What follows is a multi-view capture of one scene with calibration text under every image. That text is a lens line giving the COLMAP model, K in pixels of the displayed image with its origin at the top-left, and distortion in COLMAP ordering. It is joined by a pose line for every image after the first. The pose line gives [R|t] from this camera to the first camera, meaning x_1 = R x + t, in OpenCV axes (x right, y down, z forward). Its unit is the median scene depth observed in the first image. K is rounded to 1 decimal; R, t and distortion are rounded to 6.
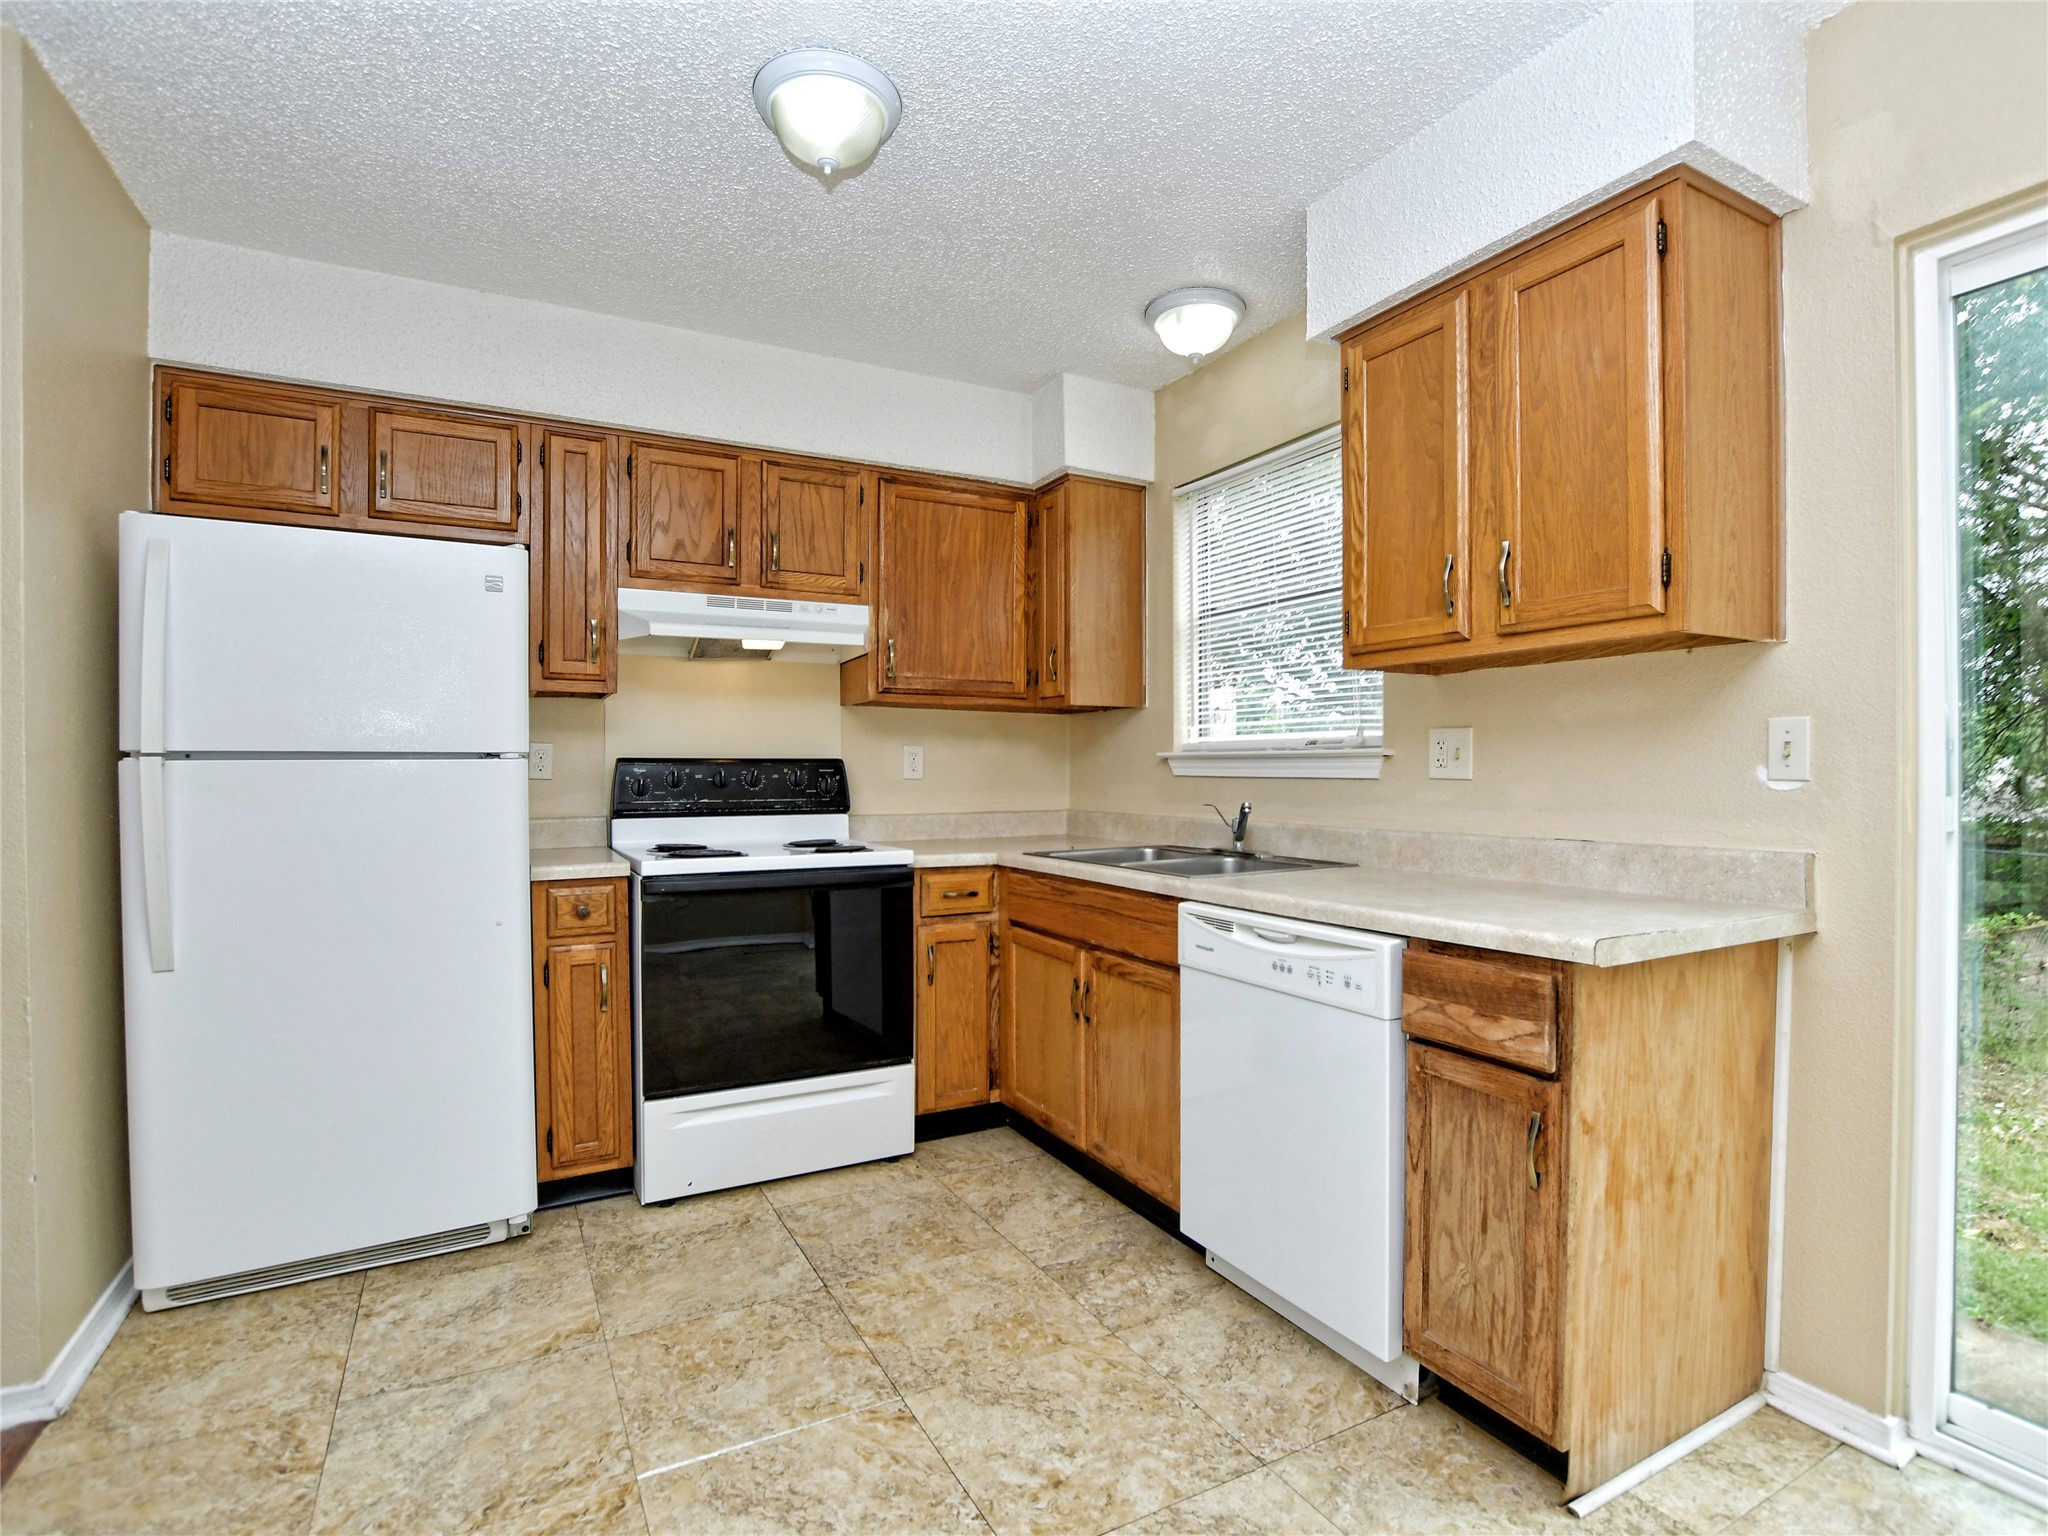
lens RADIAL K [[1011.6, 0, 1025.6], [0, 1011.6, 781.3], [0, 0, 1]] dist [-0.032351, 0.003965]
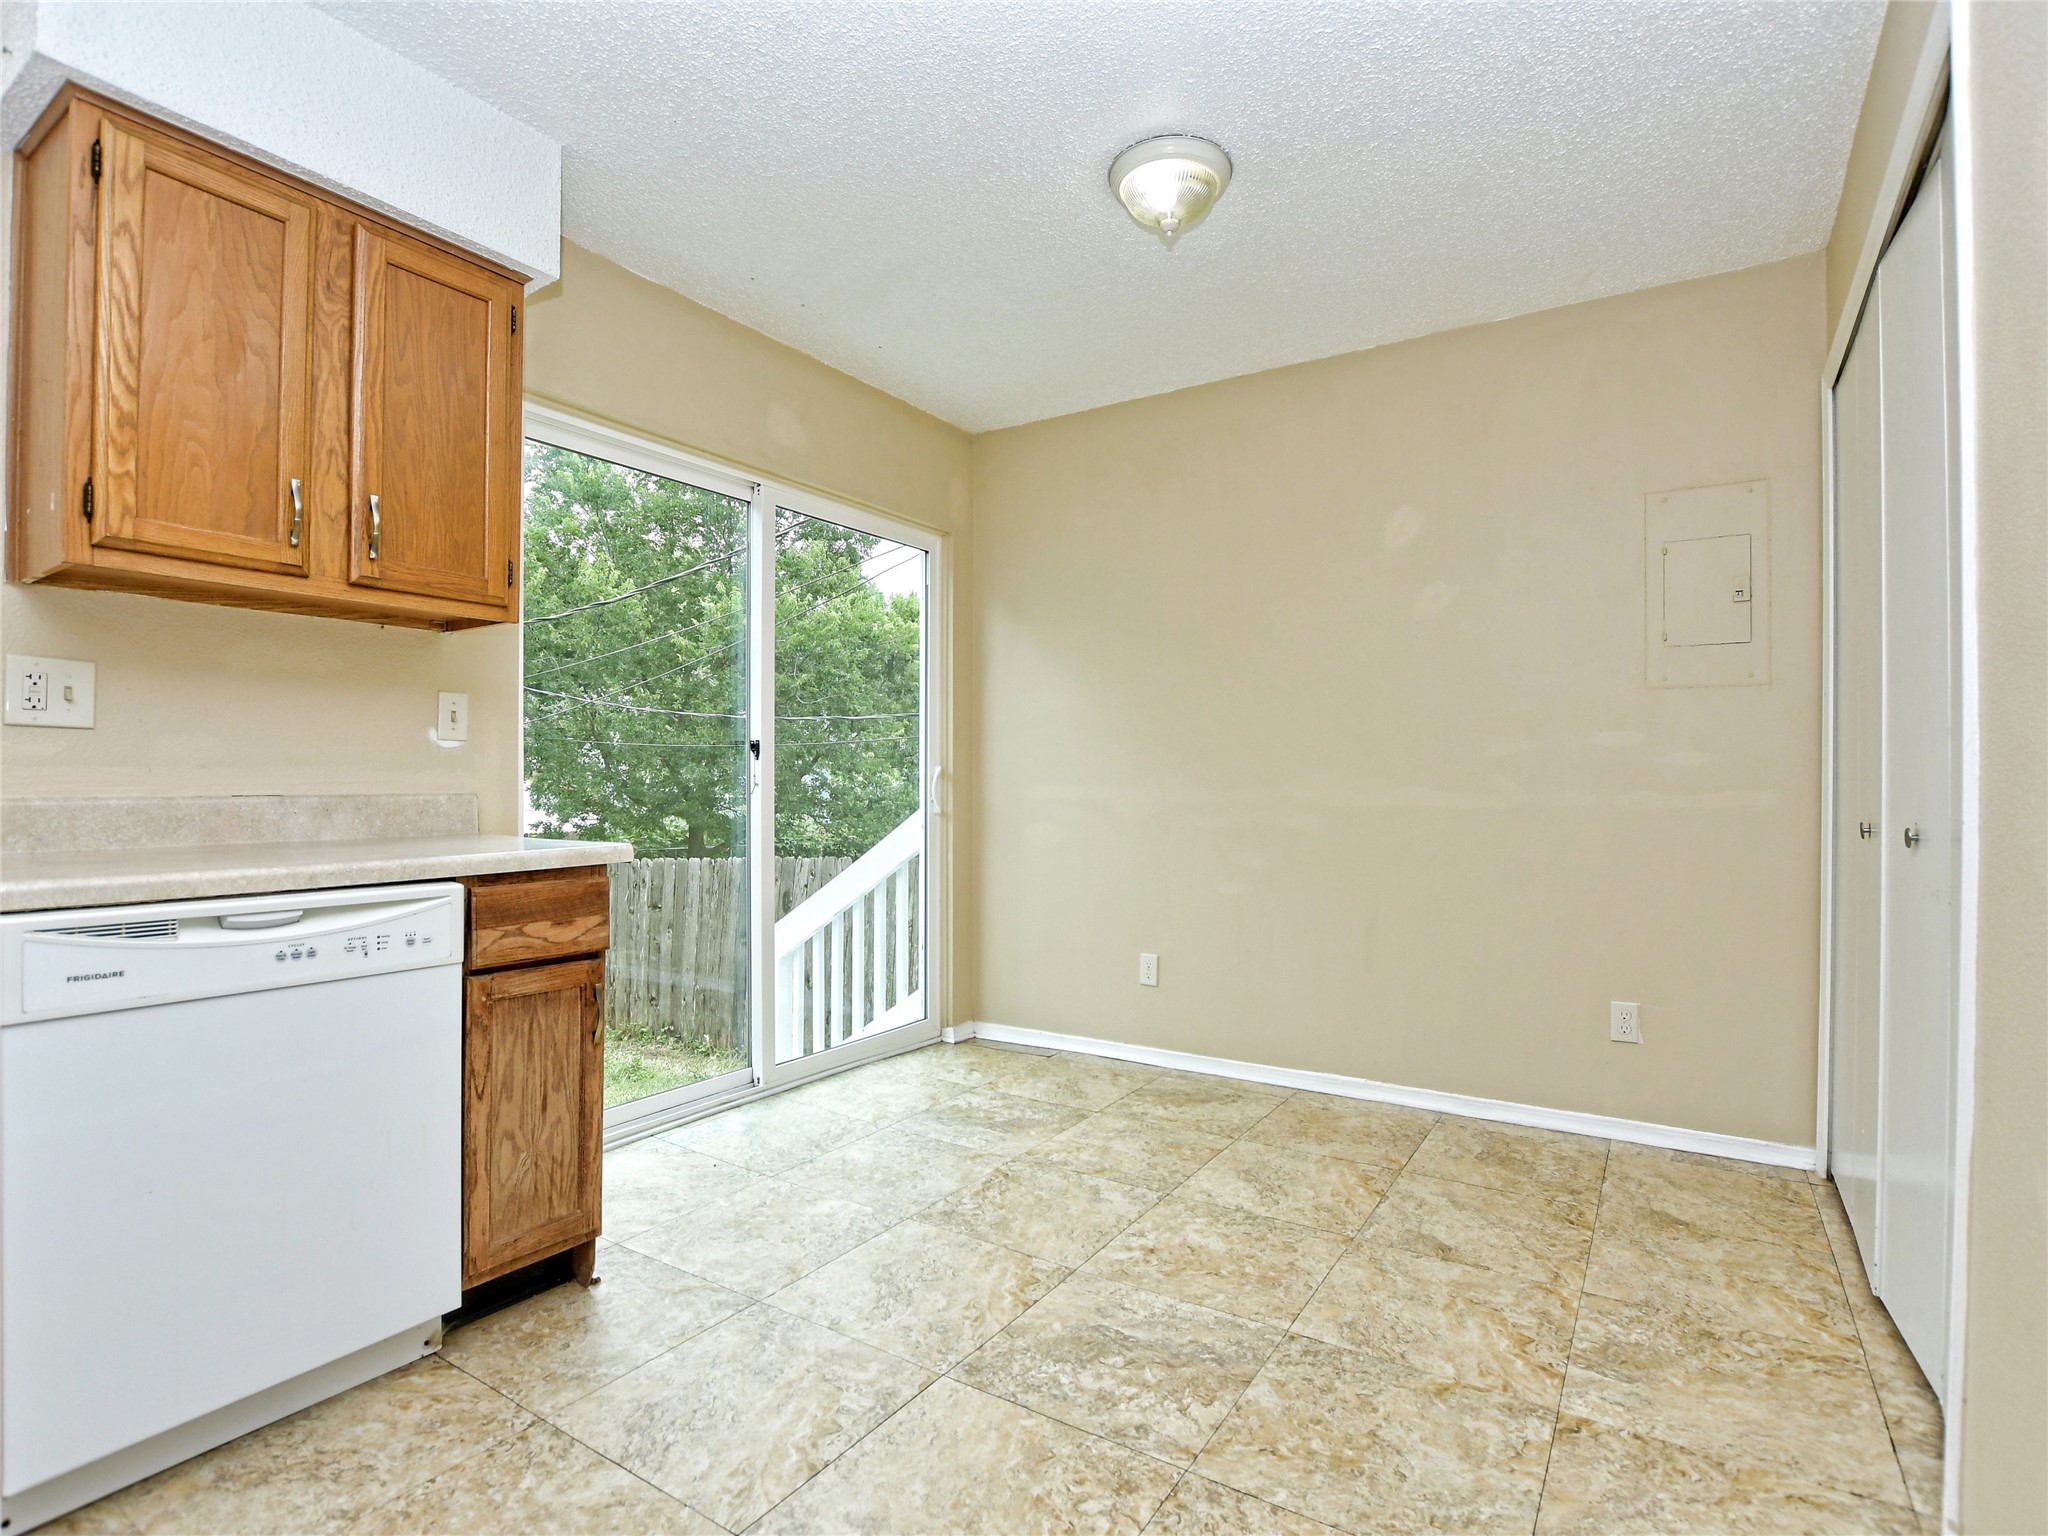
lens RADIAL K [[1011.6, 0, 1025.6], [0, 1011.6, 781.3], [0, 0, 1]] dist [-0.032351, 0.003965]
pose [[-0.473735, 0.002316, 0.880664, -0.708473], [0.005134, 0.999987, 0.000132, 0.052768], [-0.880652, 0.004584, -0.473741, 0.875416]]
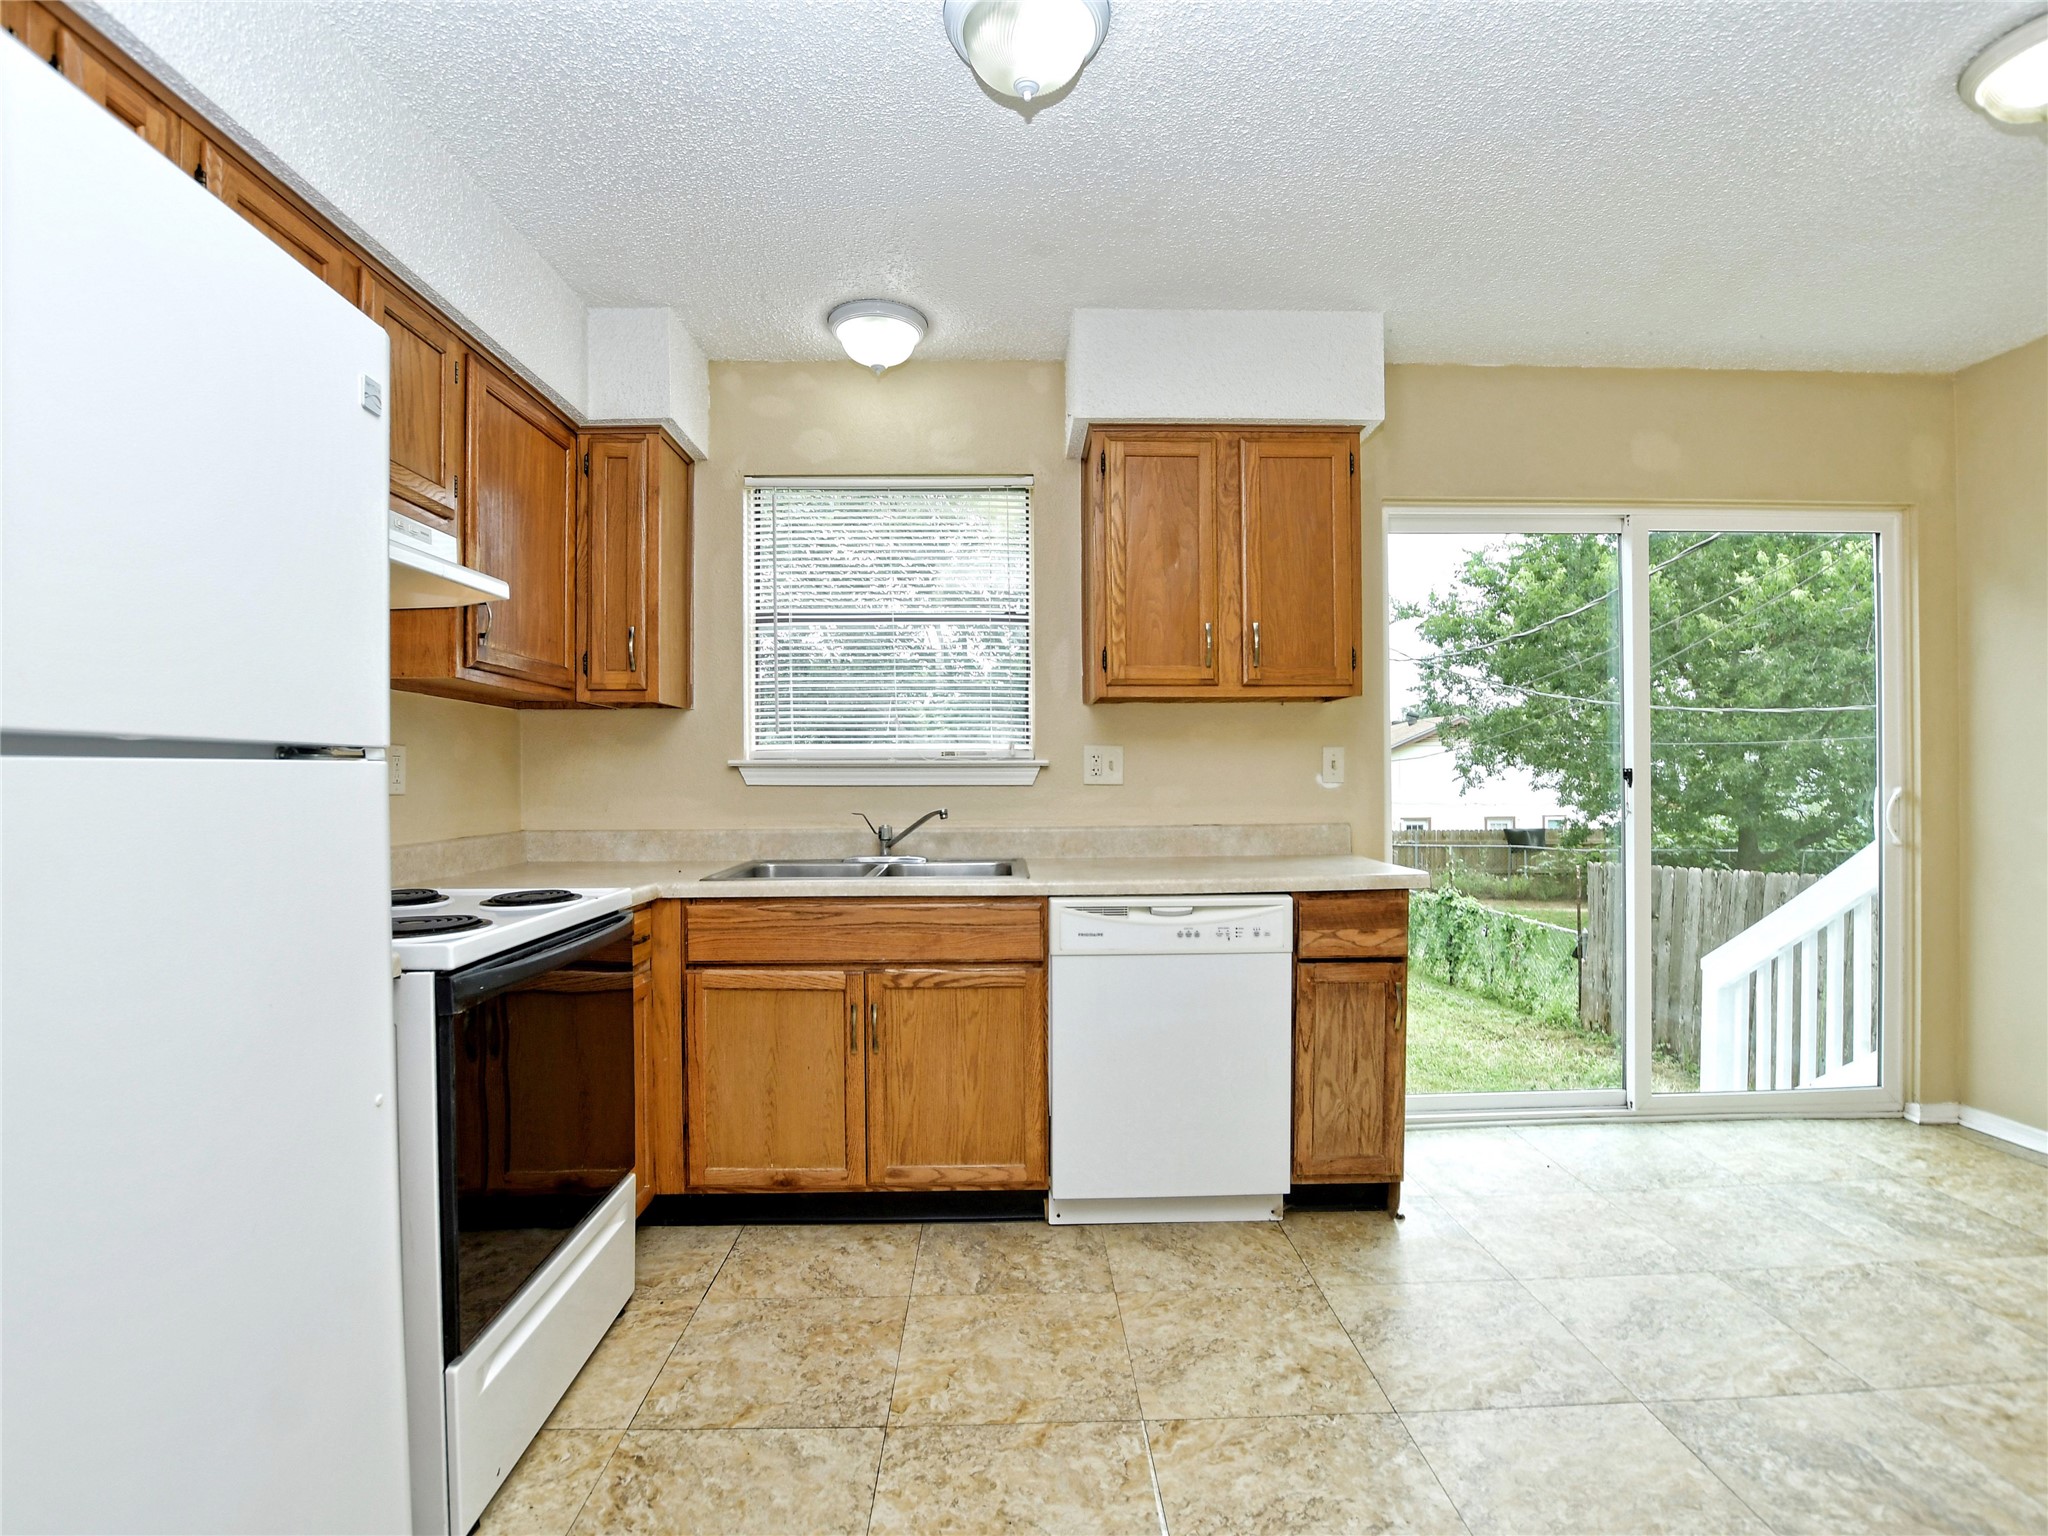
lens RADIAL K [[1010.2, 0, 1040.4], [0, 1010.2, 778.1], [0, 0, 1]] dist [-0.037043, 0.007323]
pose [[0.451693, -0.003581, 0.892166, -0.968468], [0.012808, 0.999915, -0.002470, -0.010478], [-0.892082, 0.012542, 0.451700, 0.598488]]
